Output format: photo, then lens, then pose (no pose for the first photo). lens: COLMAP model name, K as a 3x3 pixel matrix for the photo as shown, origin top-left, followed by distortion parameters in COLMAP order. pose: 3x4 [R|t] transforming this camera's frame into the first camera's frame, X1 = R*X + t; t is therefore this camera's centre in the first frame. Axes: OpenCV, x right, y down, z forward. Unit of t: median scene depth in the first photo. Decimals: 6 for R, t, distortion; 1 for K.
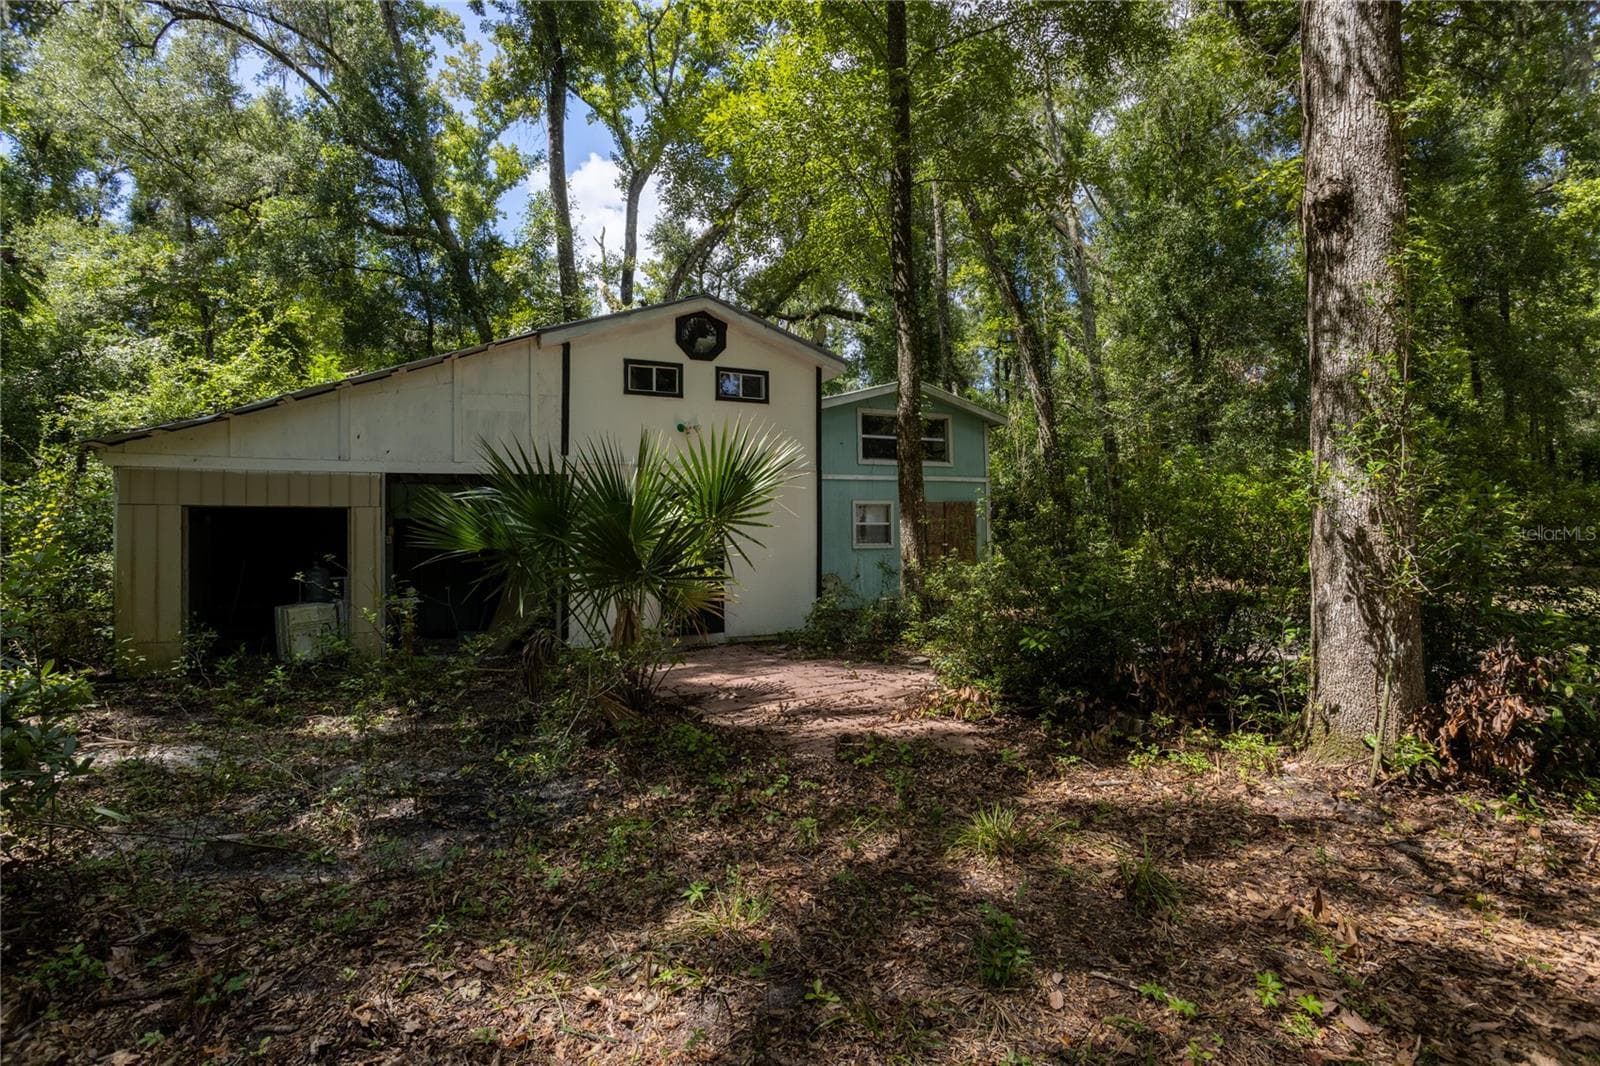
lens RADIAL K [[1309.8, 0, 800.0], [0, 1309.8, 533.0], [0, 0, 1]] dist [-0.005794, 0.003504]
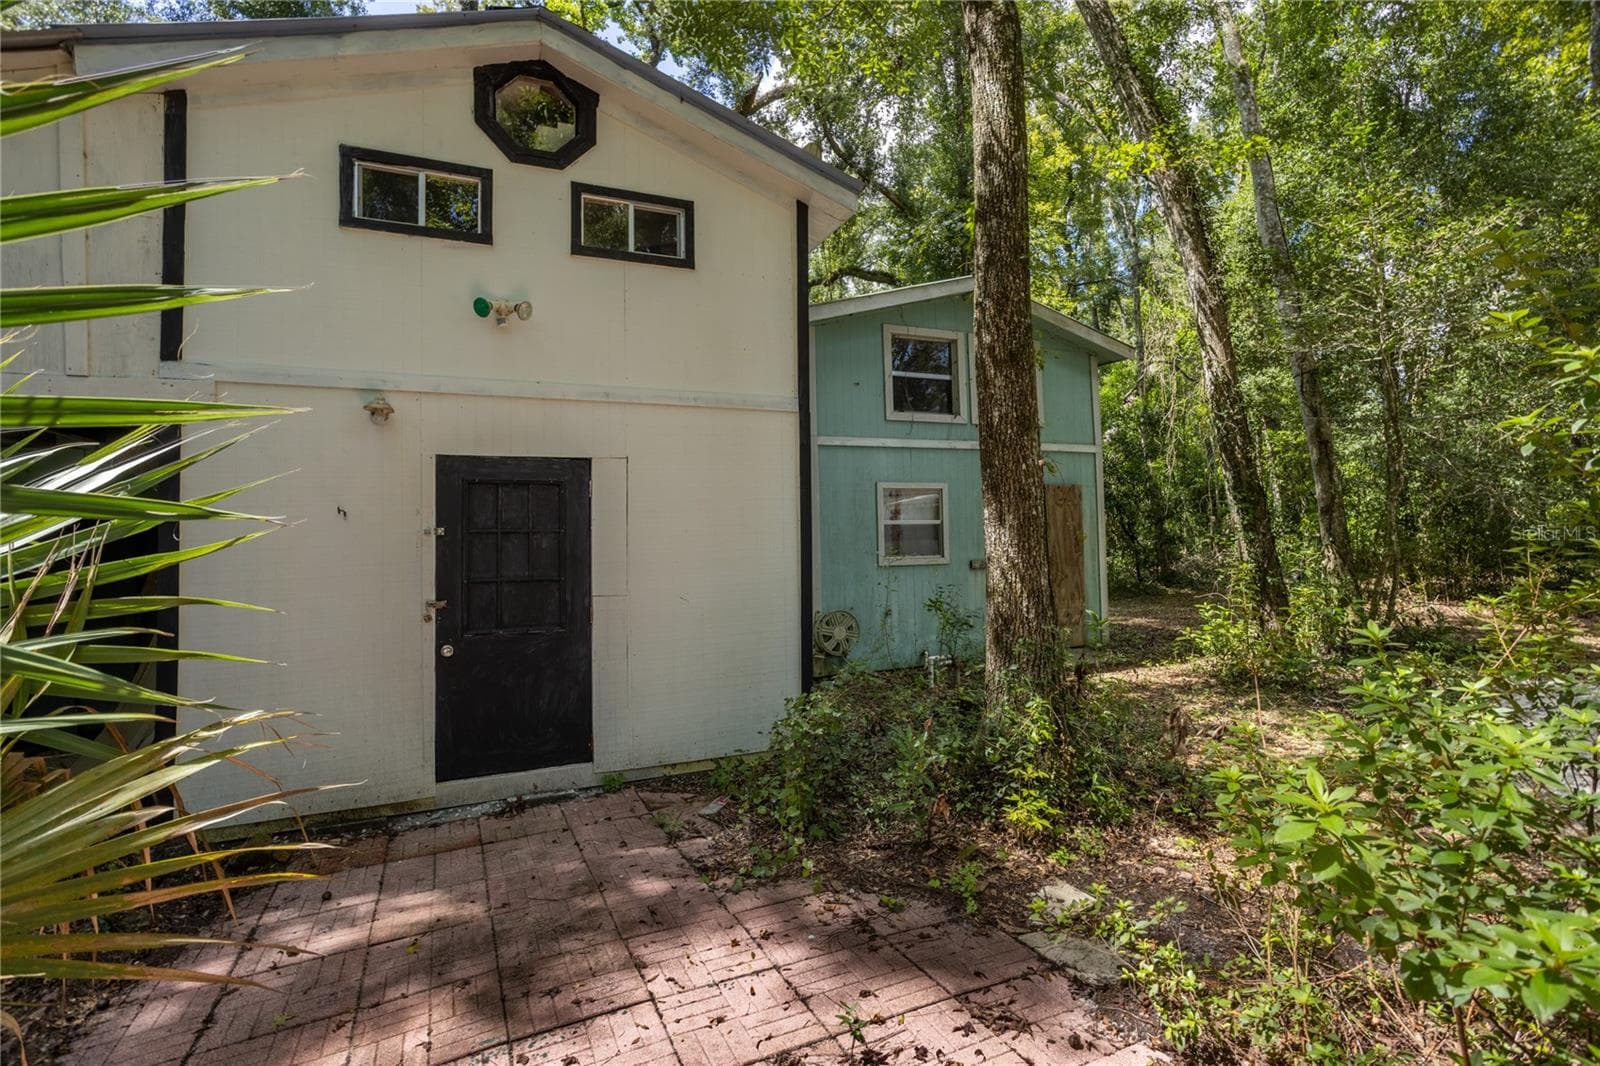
lens RADIAL K [[1309.8, 0, 800.0], [0, 1309.8, 533.0], [0, 0, 1]] dist [-0.005794, 0.003504]
pose [[0.999629, -0.013189, -0.023814, 0.024450], [0.013097, 0.999906, -0.004002, -0.000999], [0.023864, 0.003688, 0.999708, 0.529320]]
